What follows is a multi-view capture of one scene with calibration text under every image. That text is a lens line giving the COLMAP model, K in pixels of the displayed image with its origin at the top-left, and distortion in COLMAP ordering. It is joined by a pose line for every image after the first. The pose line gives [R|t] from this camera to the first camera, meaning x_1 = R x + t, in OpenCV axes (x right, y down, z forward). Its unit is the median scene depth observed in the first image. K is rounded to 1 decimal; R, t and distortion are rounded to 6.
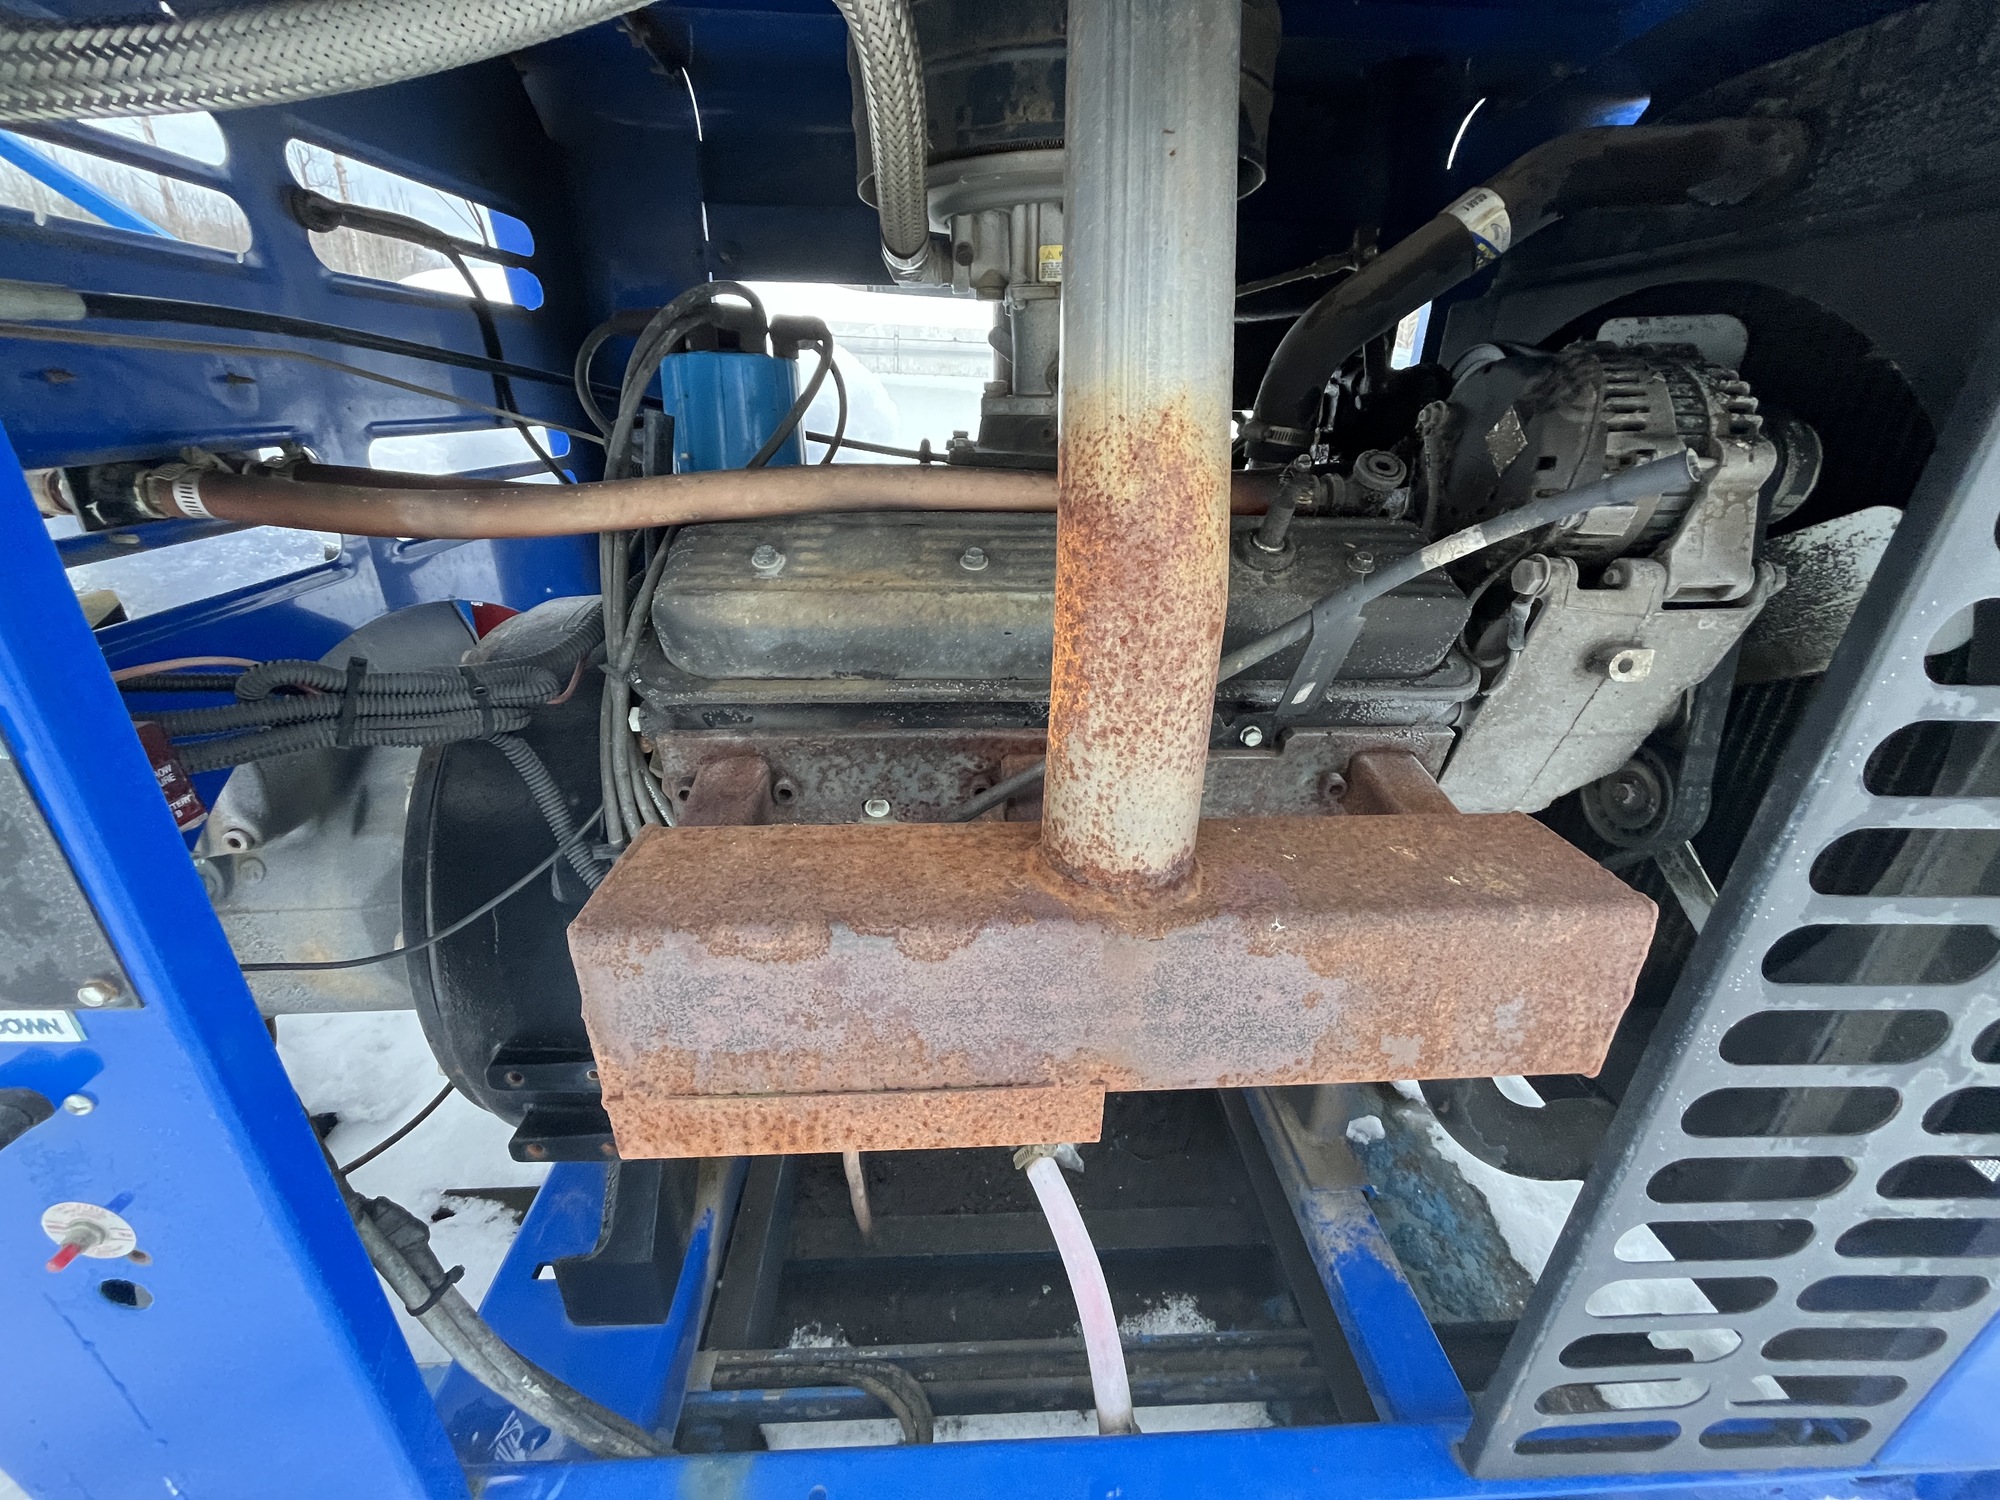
lens RADIAL K [[797.6, 0, 999.6], [0, 797.6, 757.8], [0, 0, 1]] dist [-0.010409, 0.001541]
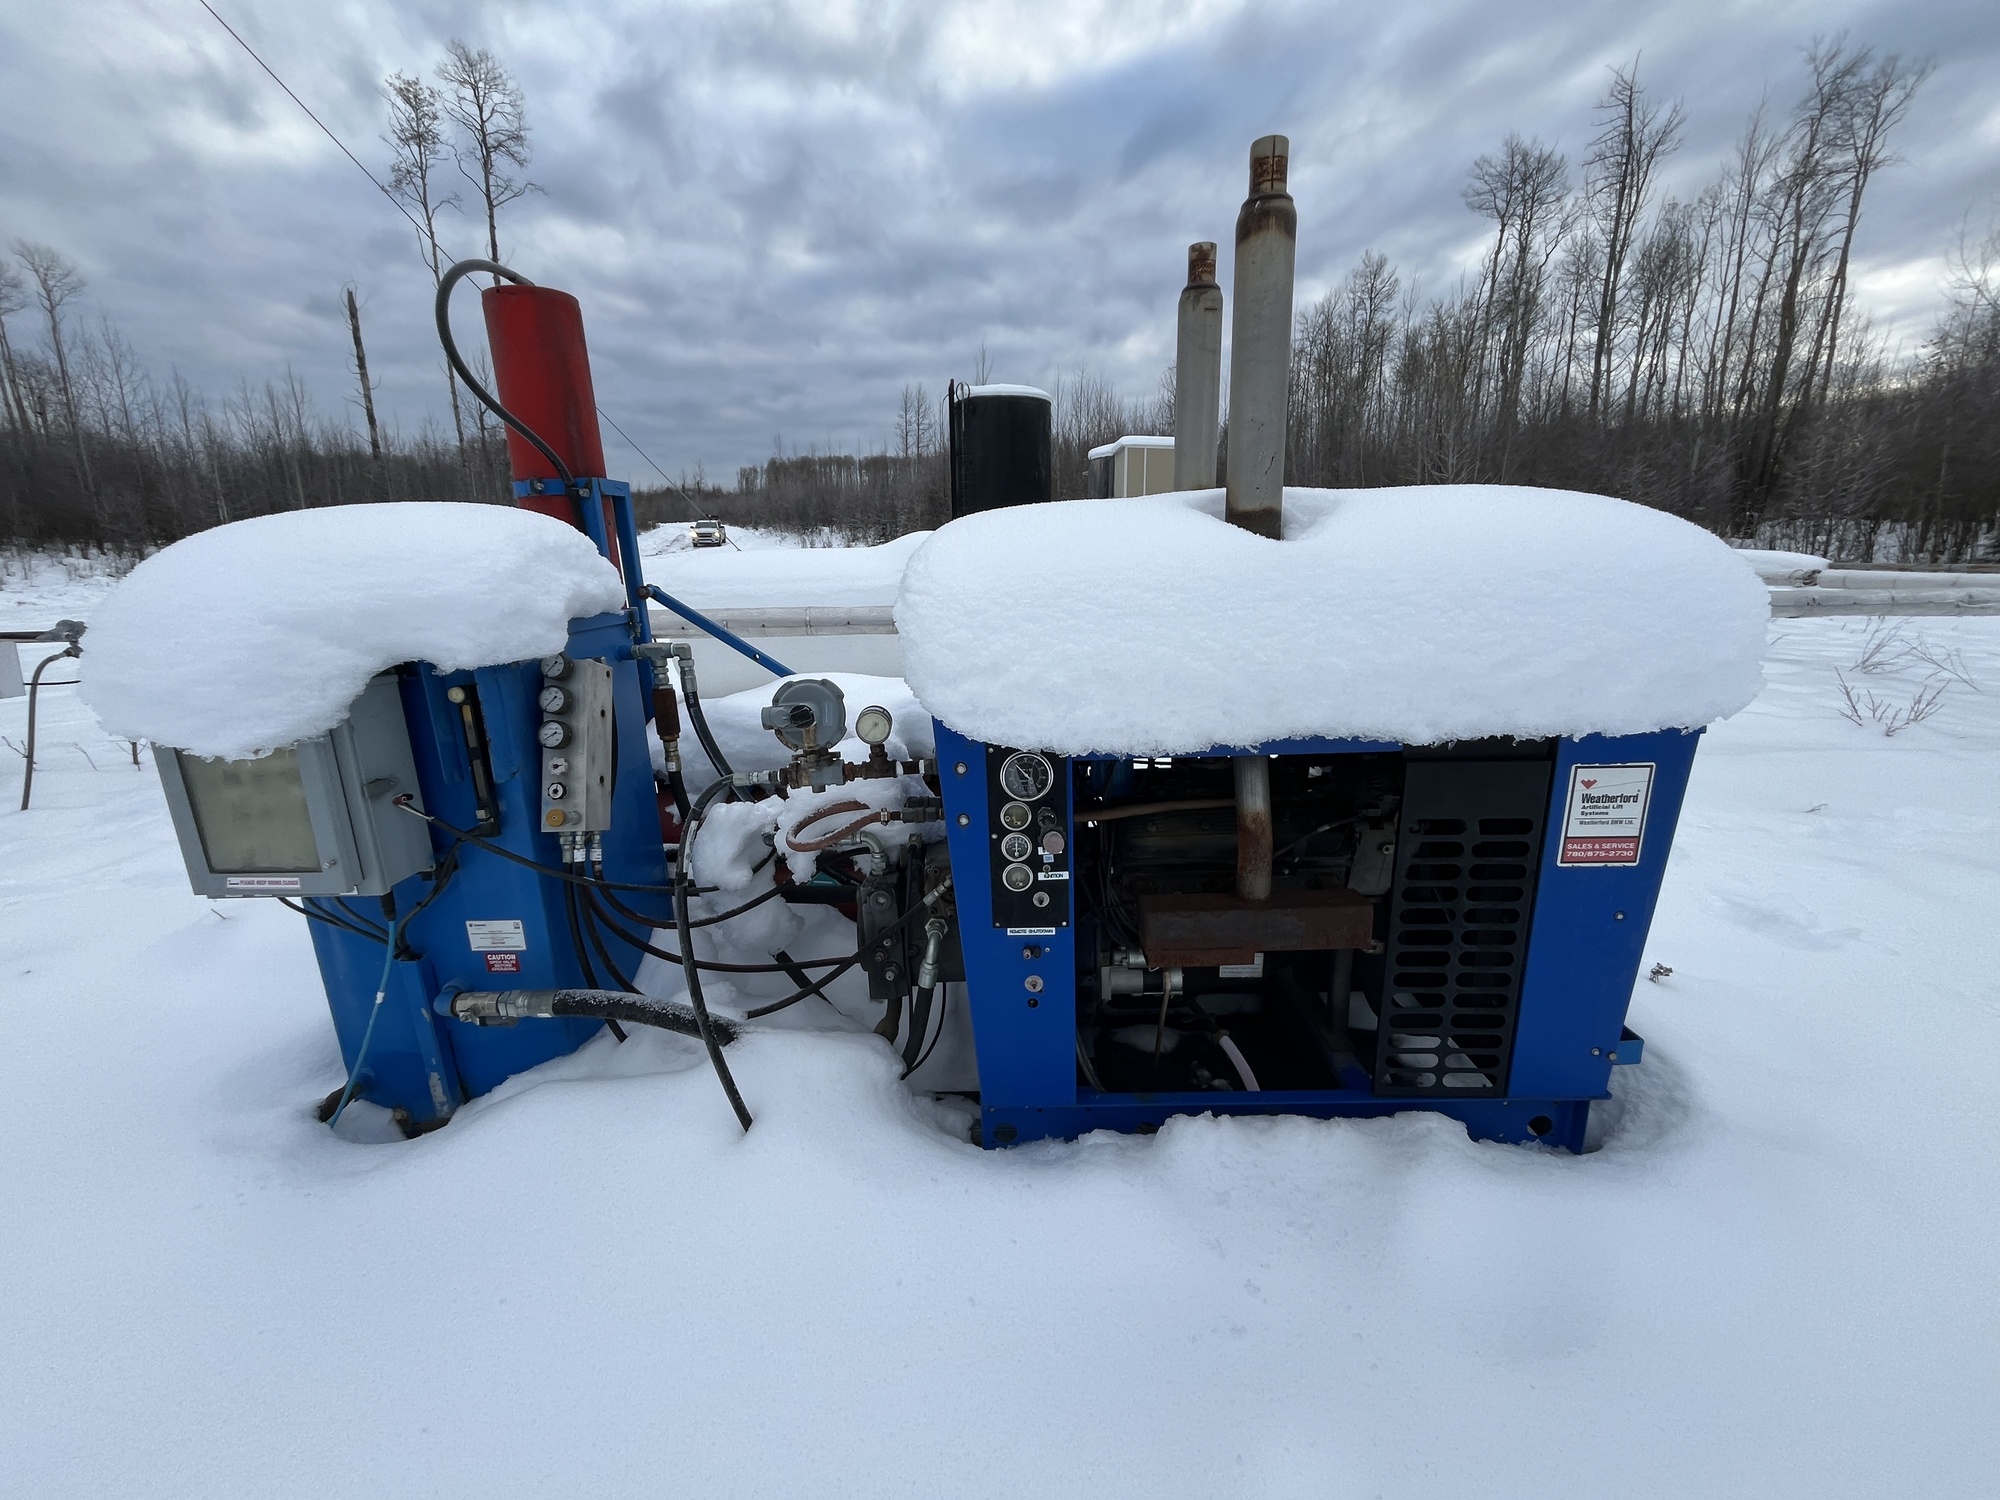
lens RADIAL K [[797.6, 0, 995.6], [0, 797.6, 748.8], [0, 0, 1]] dist [-0.010409, 0.001541]
pose [[0.994471, -0.036659, -0.098402, -0.700009], [0.017865, 0.982486, -0.185478, 0.085409], [0.103478, 0.182694, 0.977709, -3.141269]]
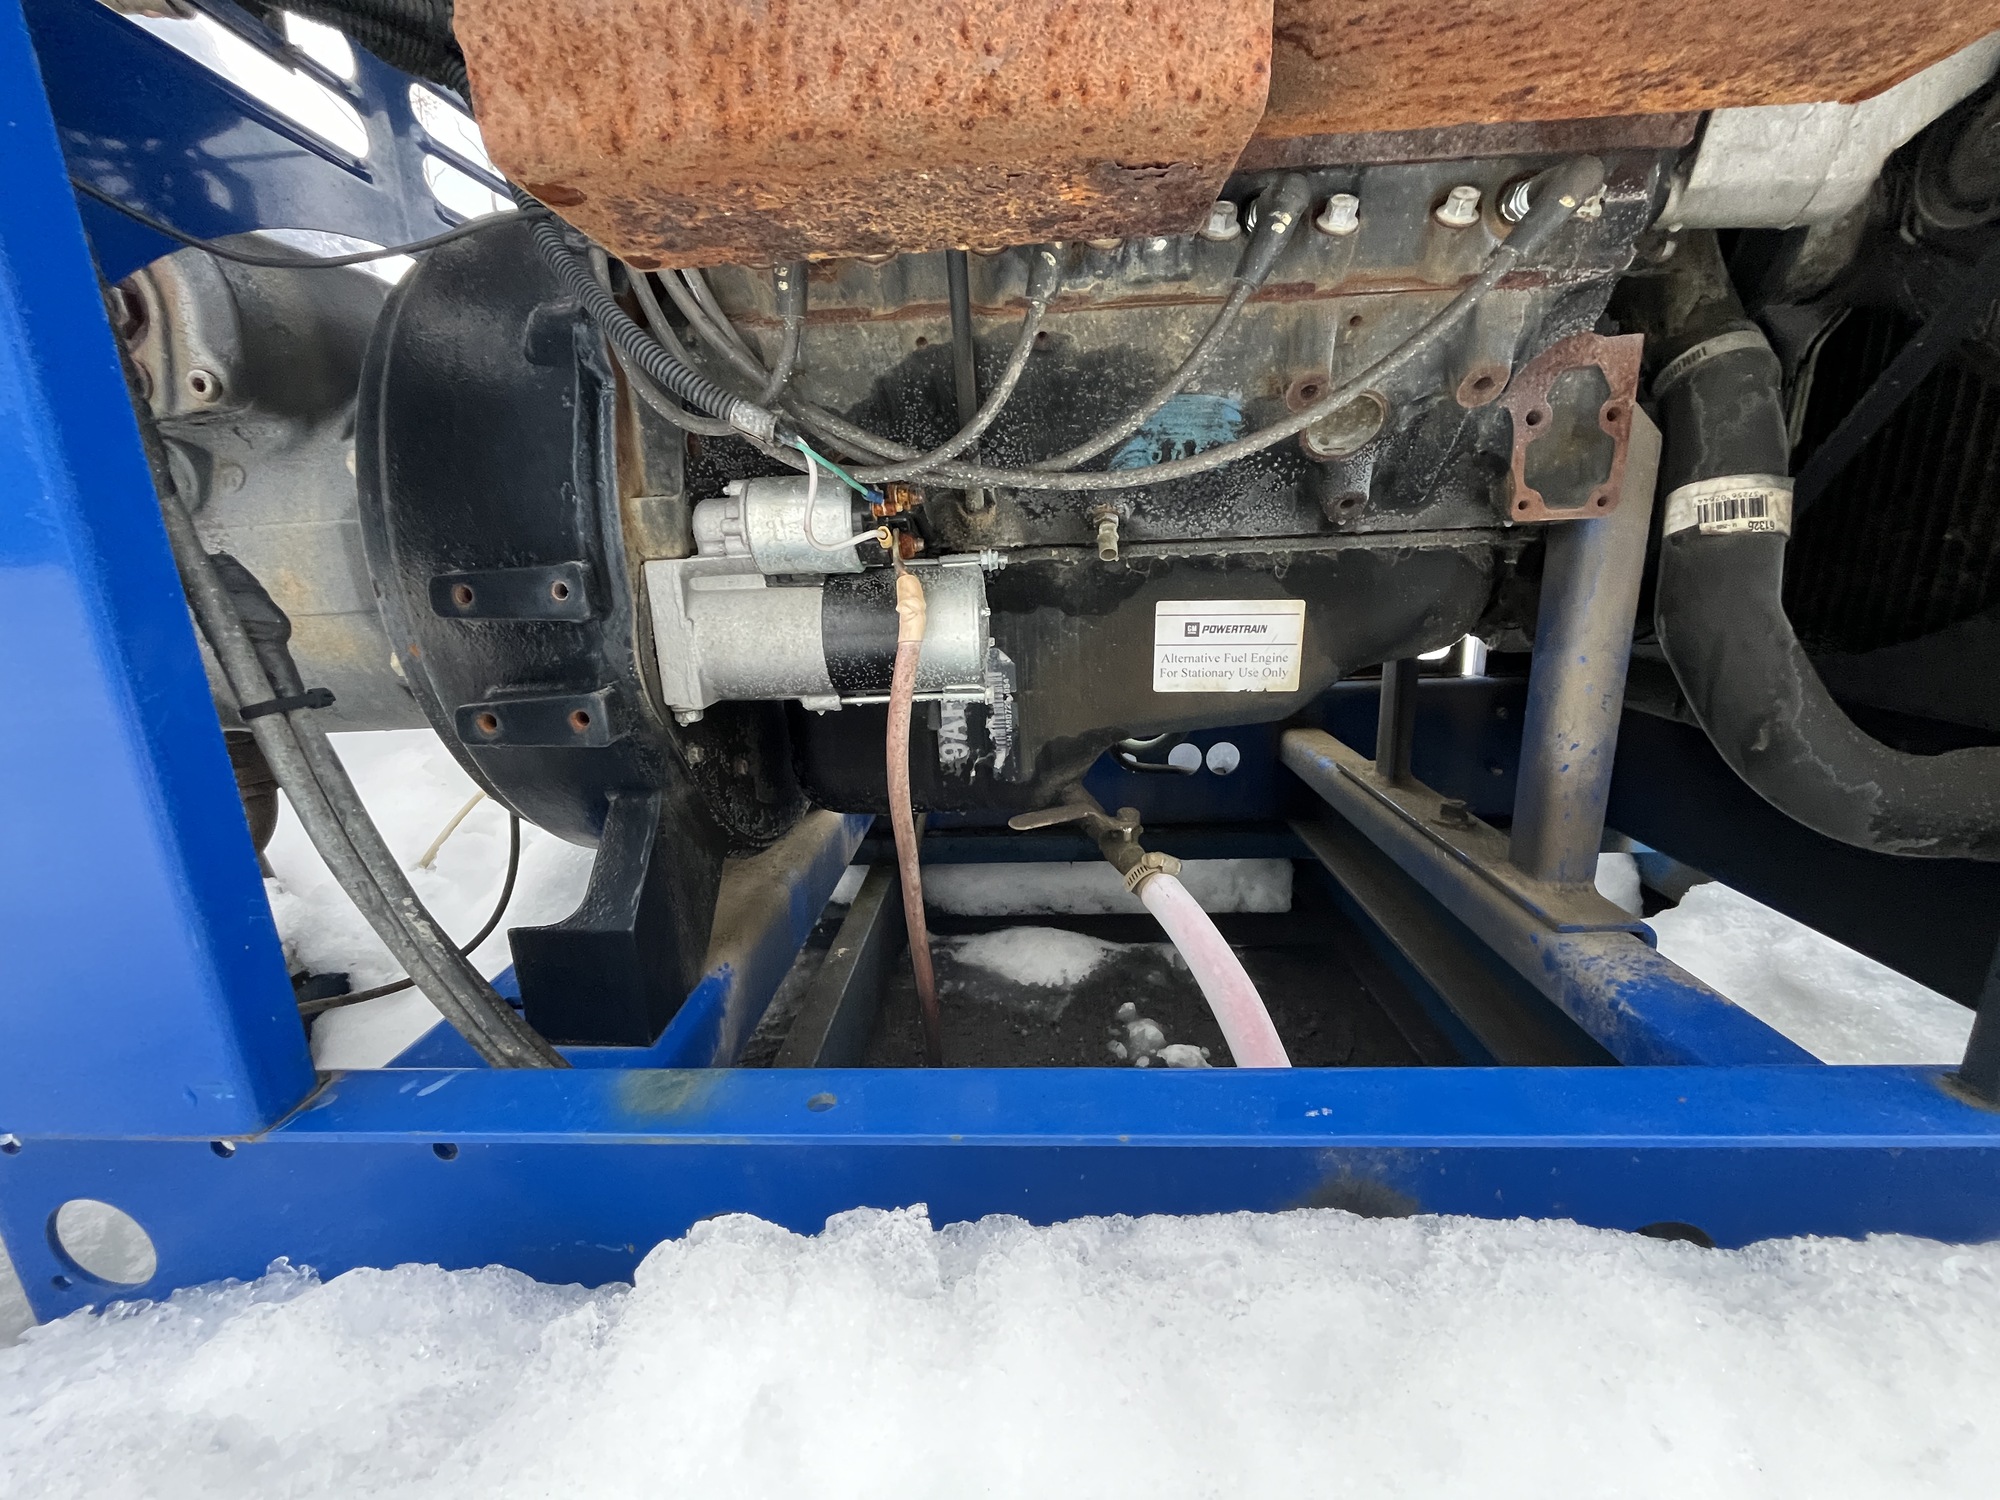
lens RADIAL K [[797.6, 0, 995.2], [0, 797.6, 757.2], [0, 0, 1]] dist [-0.010409, 0.001541]
pose [[0.992788, -0.038209, -0.113633, -0.020159], [0.019273, 0.986390, -0.163289, 0.896580], [0.118326, 0.159921, 0.980012, 0.425704]]
